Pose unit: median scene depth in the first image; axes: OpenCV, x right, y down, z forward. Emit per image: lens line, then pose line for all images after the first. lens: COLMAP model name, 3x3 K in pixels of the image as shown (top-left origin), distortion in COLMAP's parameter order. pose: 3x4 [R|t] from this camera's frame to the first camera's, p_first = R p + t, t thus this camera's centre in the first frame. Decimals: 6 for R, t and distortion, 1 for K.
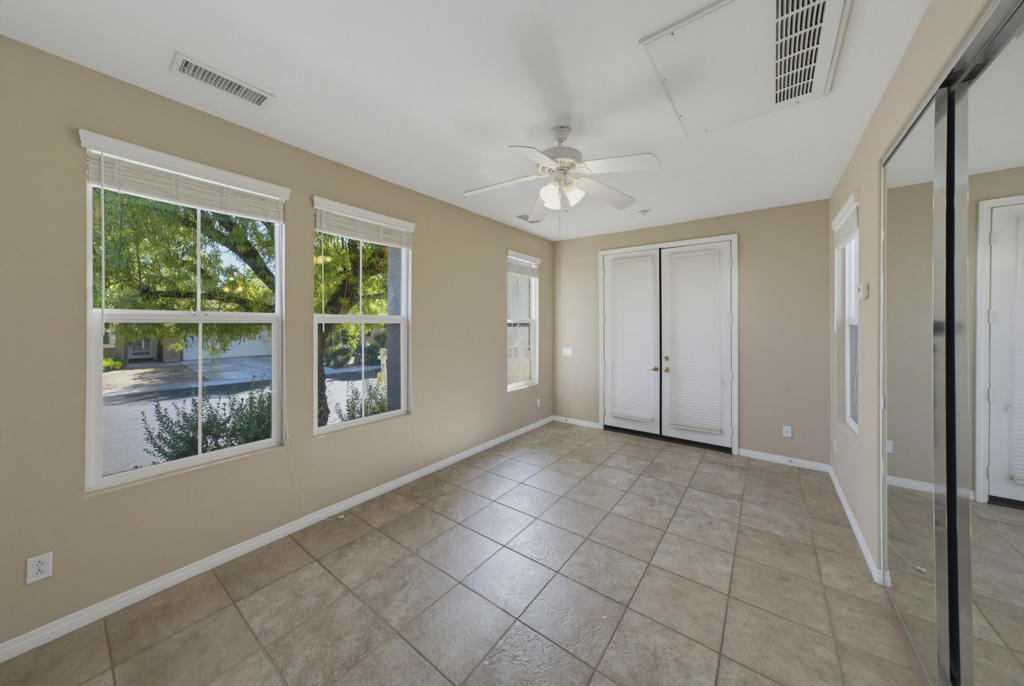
lens RADIAL K [[347.7, 0, 508.6], [0, 347.7, 323.8], [0, 0, 1]] dist [0.000485, 0.000137]
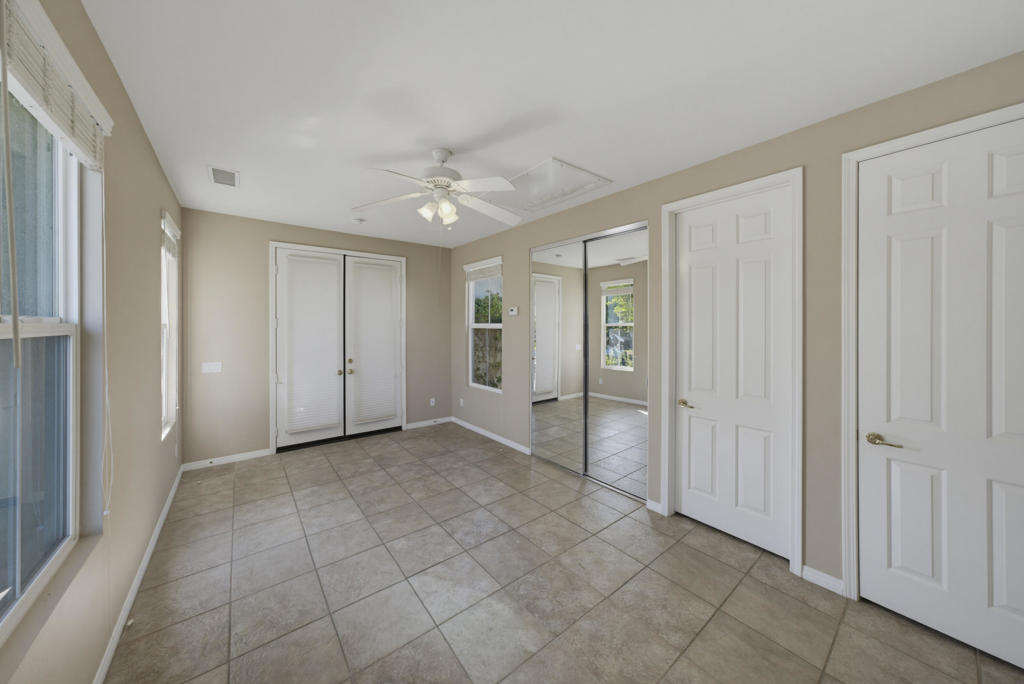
lens RADIAL K [[342.8, 0, 507.6], [0, 342.8, 327.0], [0, 0, 1]] dist [-0.000410, 0.000055]
pose [[0.252531, 0.000823, 0.967589, -0.560125], [-0.009706, 0.999951, 0.001683, -0.012211], [-0.967540, -0.009816, 0.252526, 0.366168]]
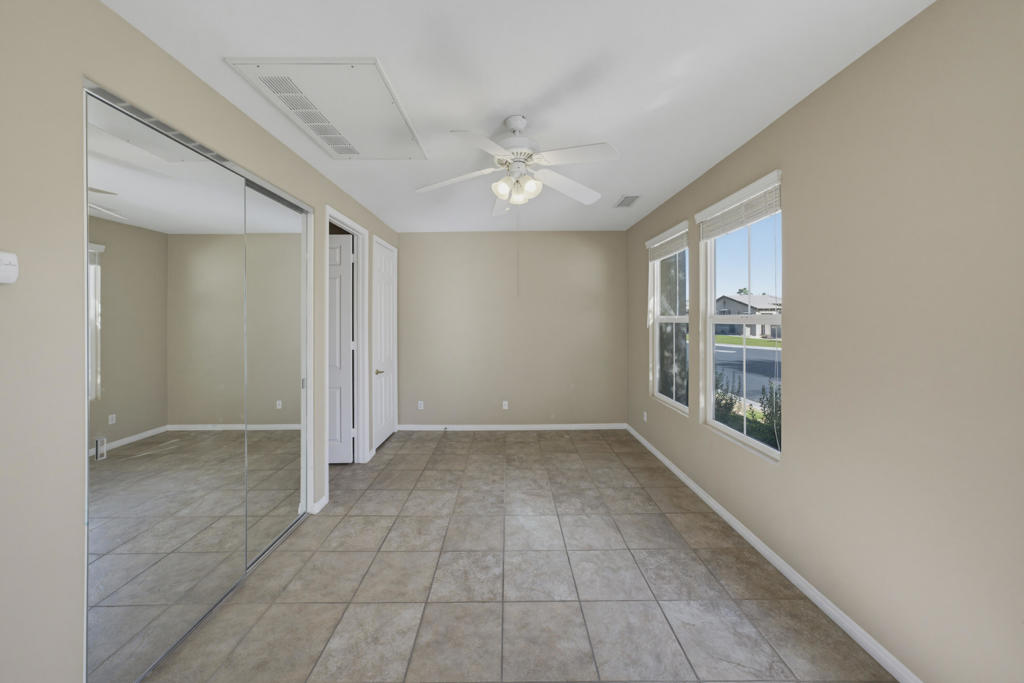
lens RADIAL K [[347.7, 0, 508.6], [0, 347.7, 322.3], [0, 0, 1]] dist [0.000485, 0.000137]
pose [[-0.796616, 0.008342, -0.604428, 0.489029], [0.006889, 0.999965, 0.004722, -0.012243], [0.604447, -0.000402, -0.796646, 1.168520]]
